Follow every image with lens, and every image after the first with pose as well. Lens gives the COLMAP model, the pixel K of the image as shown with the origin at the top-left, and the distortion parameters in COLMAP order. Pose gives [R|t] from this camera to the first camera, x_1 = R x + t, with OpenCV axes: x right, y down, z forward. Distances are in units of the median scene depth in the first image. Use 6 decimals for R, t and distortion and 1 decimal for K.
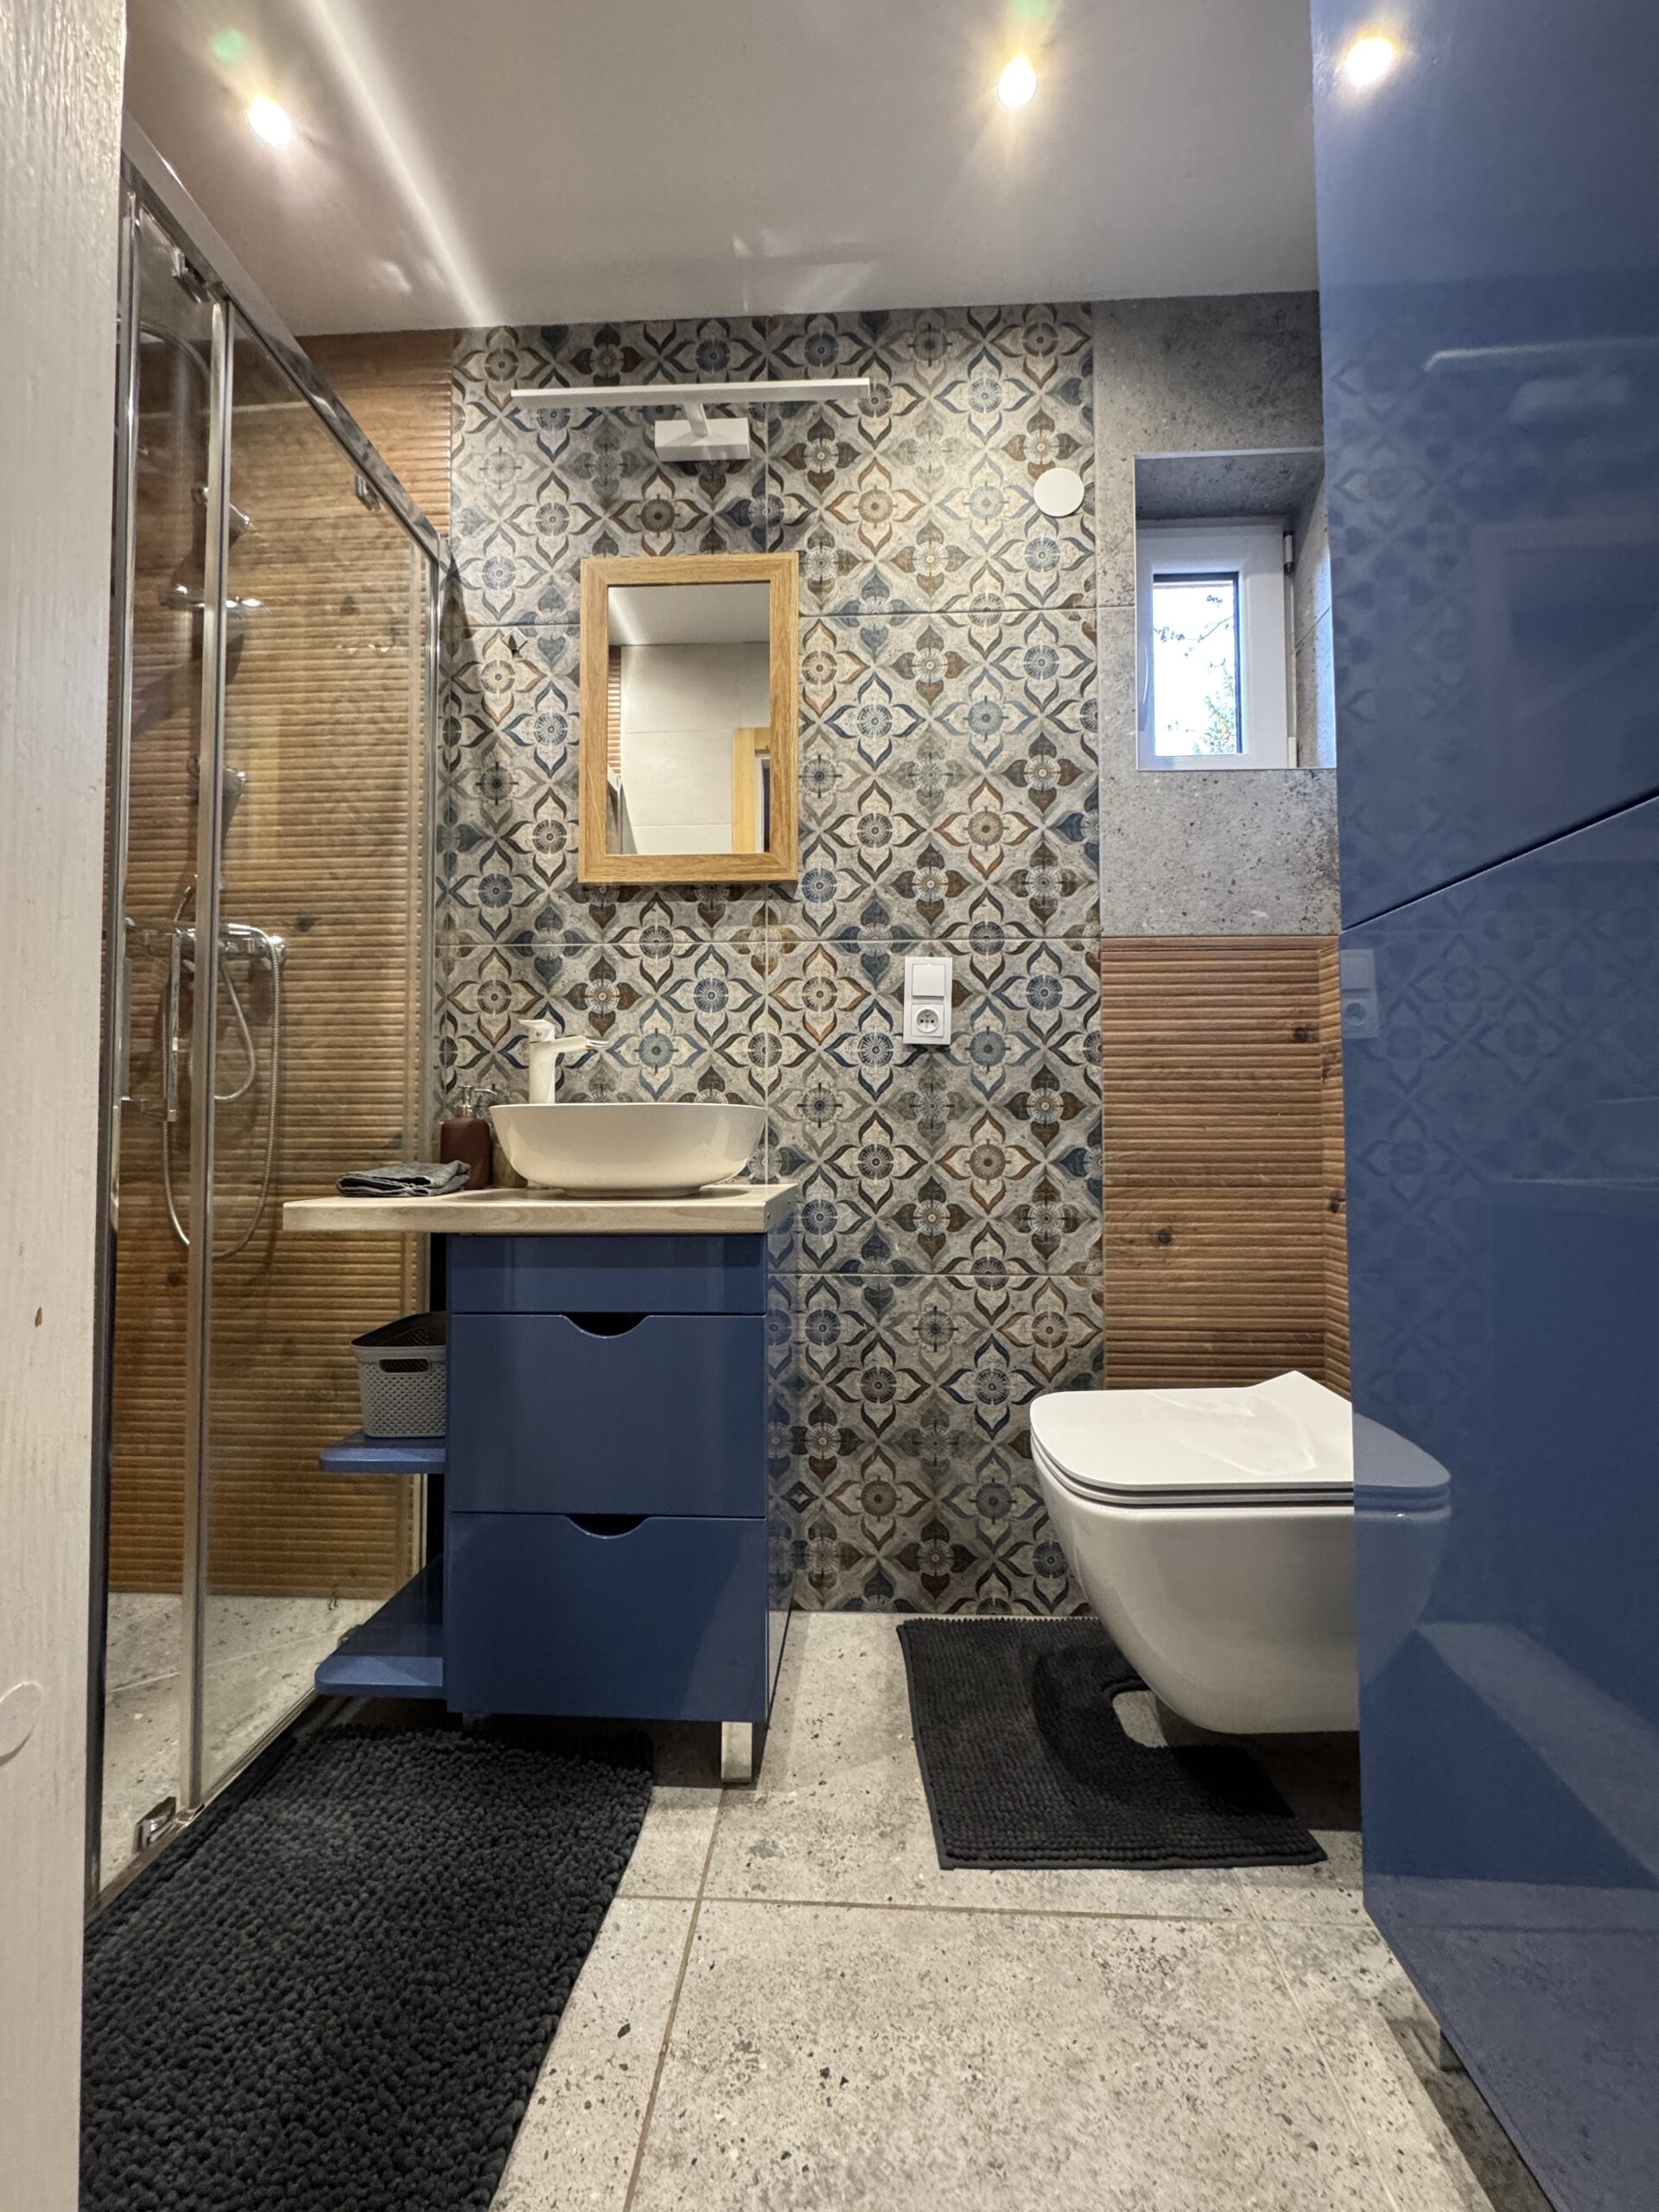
lens RADIAL K [[883.8, 0, 839.8], [0, 883.8, 1103.3], [0, 0, 1]] dist [-0.002148, 0.000921]
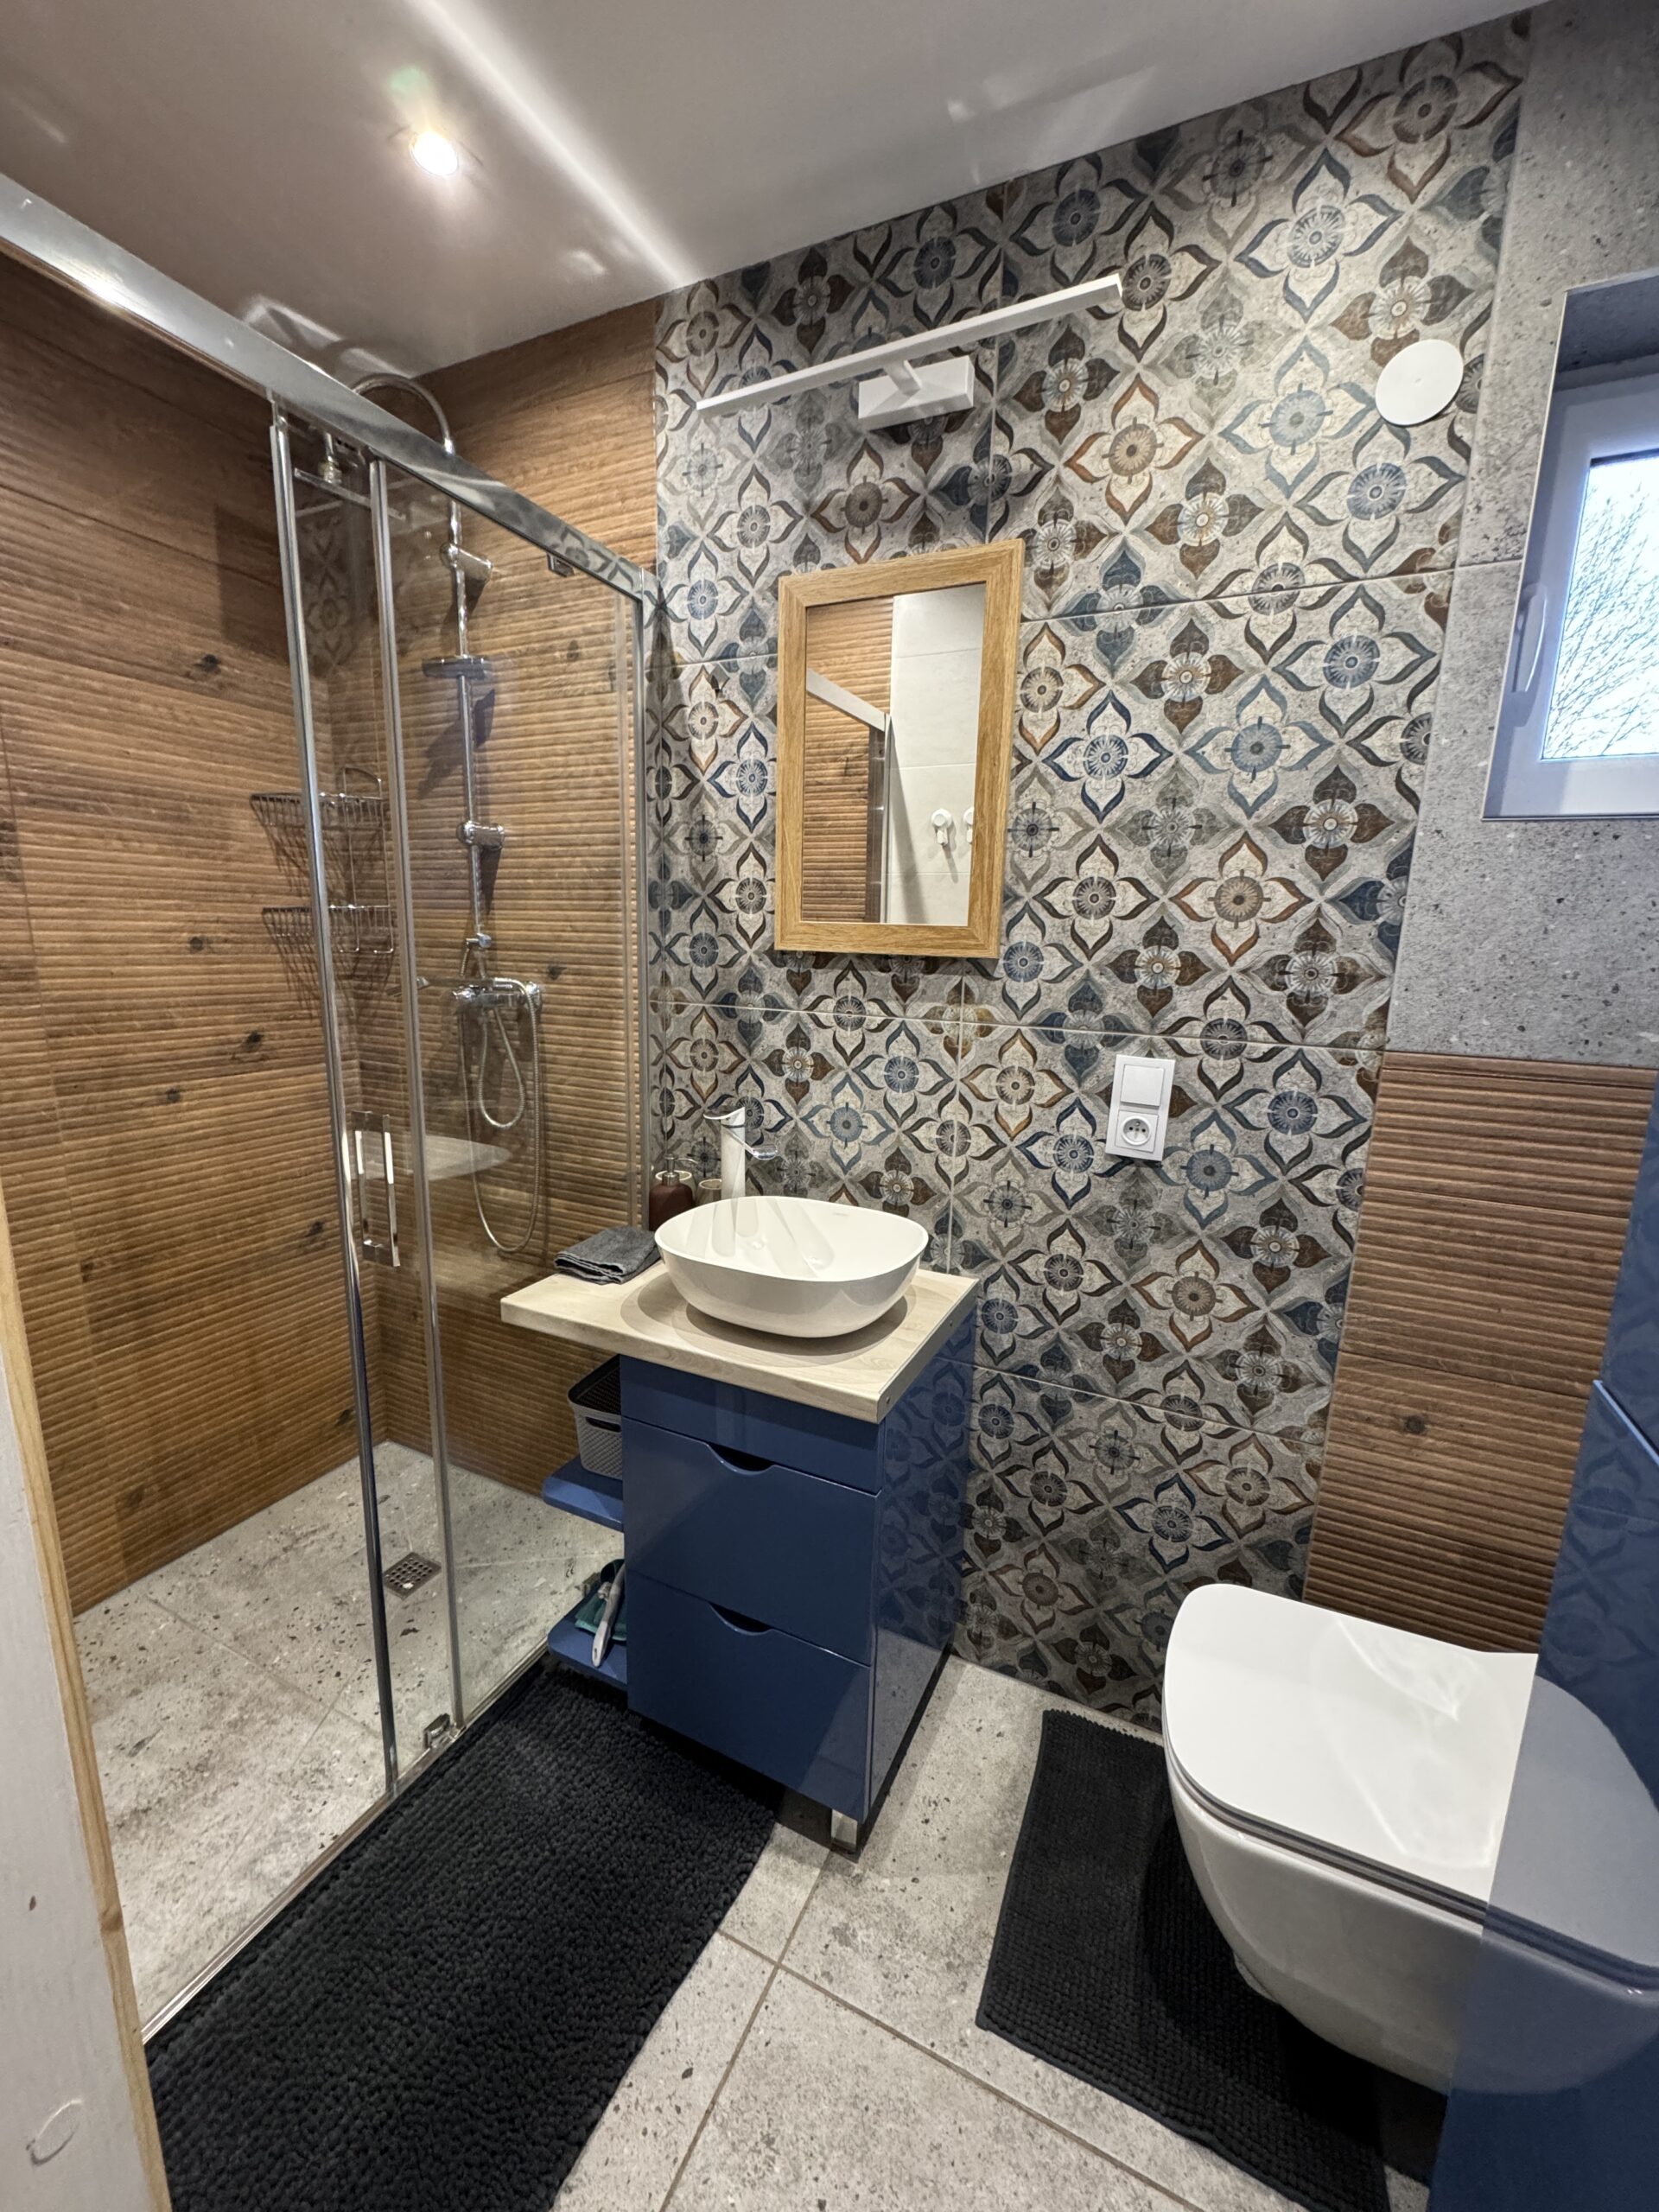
lens RADIAL K [[883.8, 0, 834.8], [0, 883.8, 1108.8], [0, 0, 1]] dist [-0.002148, 0.000921]
pose [[0.922399, 0.101204, -0.372743, 0.145067], [-0.016722, 0.974620, 0.223240, -0.297594], [0.385876, -0.199684, 0.900681, 0.116534]]
